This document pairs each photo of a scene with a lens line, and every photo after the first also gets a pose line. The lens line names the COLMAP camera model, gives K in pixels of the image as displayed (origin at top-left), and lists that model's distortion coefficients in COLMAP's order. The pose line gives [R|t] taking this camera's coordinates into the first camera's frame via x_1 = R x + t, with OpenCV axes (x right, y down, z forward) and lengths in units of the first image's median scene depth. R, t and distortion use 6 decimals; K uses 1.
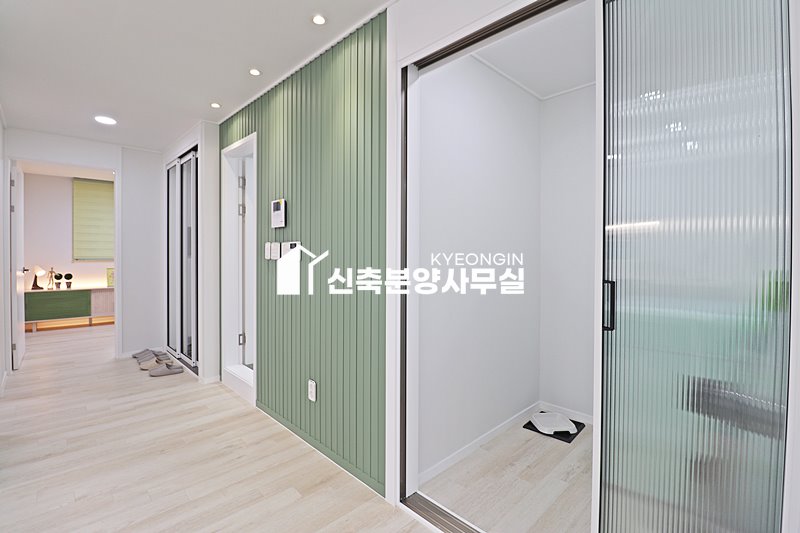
lens RADIAL K [[369.2, 0, 403.1], [0, 369.2, 257.0], [0, 0, 1]] dist [-0.001240, -0.012032]
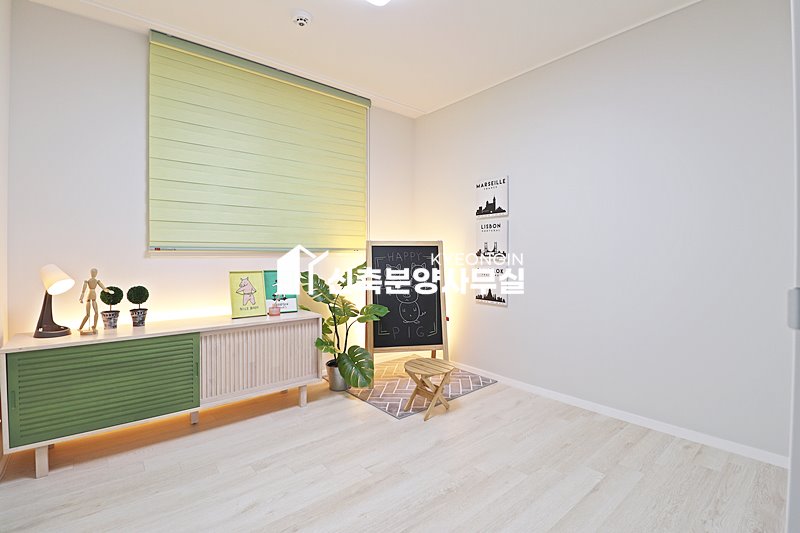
lens RADIAL K [[369.2, 0, 403.1], [0, 369.2, 257.0], [0, 0, 1]] dist [-0.001240, -0.012032]
pose [[0.997416, -0.008838, -0.071303, -0.627680], [0.007861, 0.999871, -0.013972, 0.023384], [0.071418, 0.013375, 0.997357, 0.655826]]
